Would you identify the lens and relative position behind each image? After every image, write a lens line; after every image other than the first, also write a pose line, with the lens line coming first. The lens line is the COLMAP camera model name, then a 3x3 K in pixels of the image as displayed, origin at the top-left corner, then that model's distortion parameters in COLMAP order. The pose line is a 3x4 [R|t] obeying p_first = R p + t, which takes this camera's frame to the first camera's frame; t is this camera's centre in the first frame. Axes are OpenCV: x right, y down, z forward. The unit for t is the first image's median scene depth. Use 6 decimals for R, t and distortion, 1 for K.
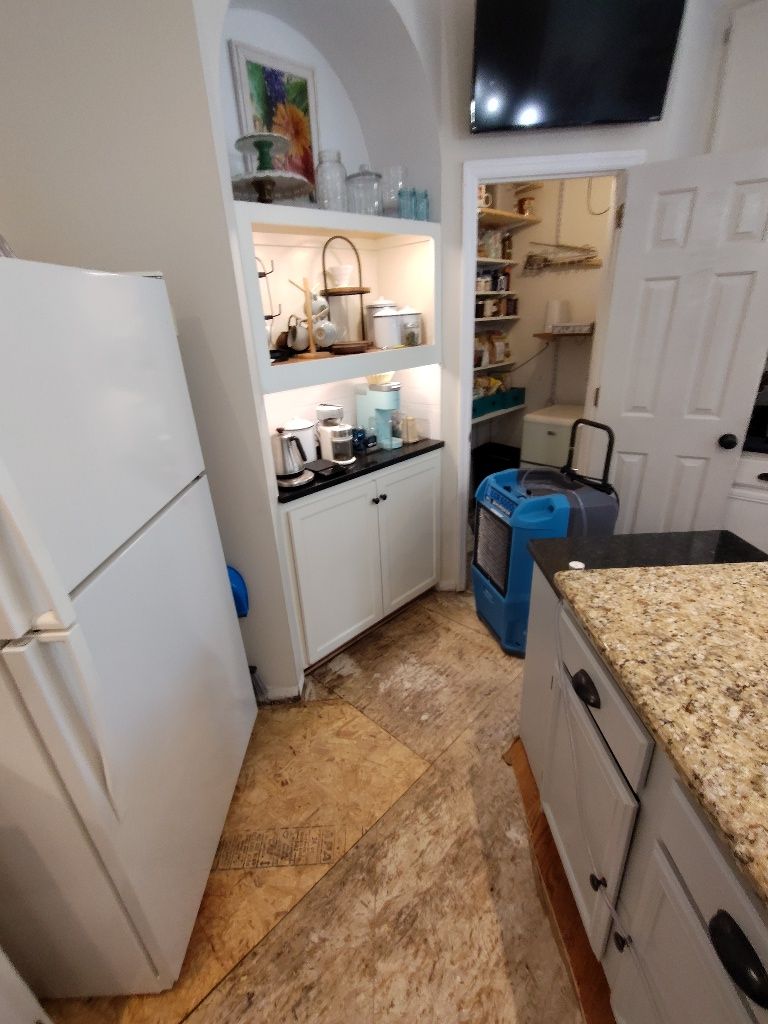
lens RADIAL K [[464.1, 0, 381.4], [0, 464.1, 513.1], [0, 0, 1]] dist [-0.004865, -0.000601]
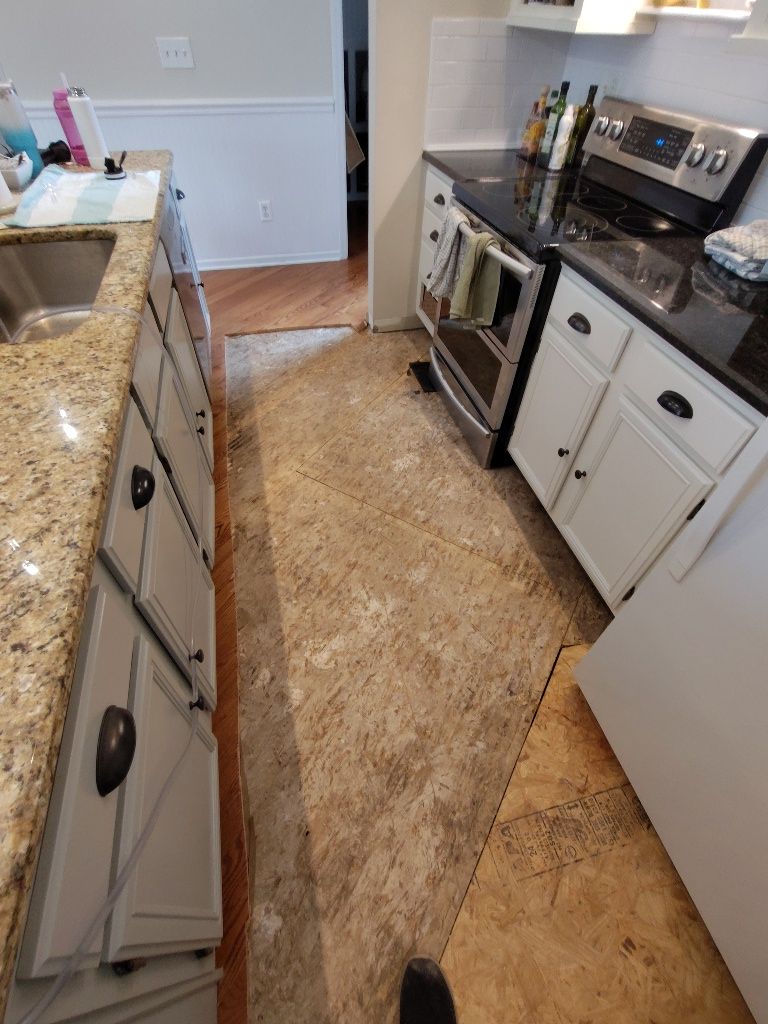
lens RADIAL K [[464.1, 0, 372.9], [0, 464.1, 512.4], [0, 0, 1]] dist [-0.004865, -0.000601]
pose [[-0.974045, 0.193263, -0.117836, 0.118248], [-0.053027, 0.311271, 0.948841, -0.225813], [0.220055, 0.930462, -0.292944, 0.810864]]
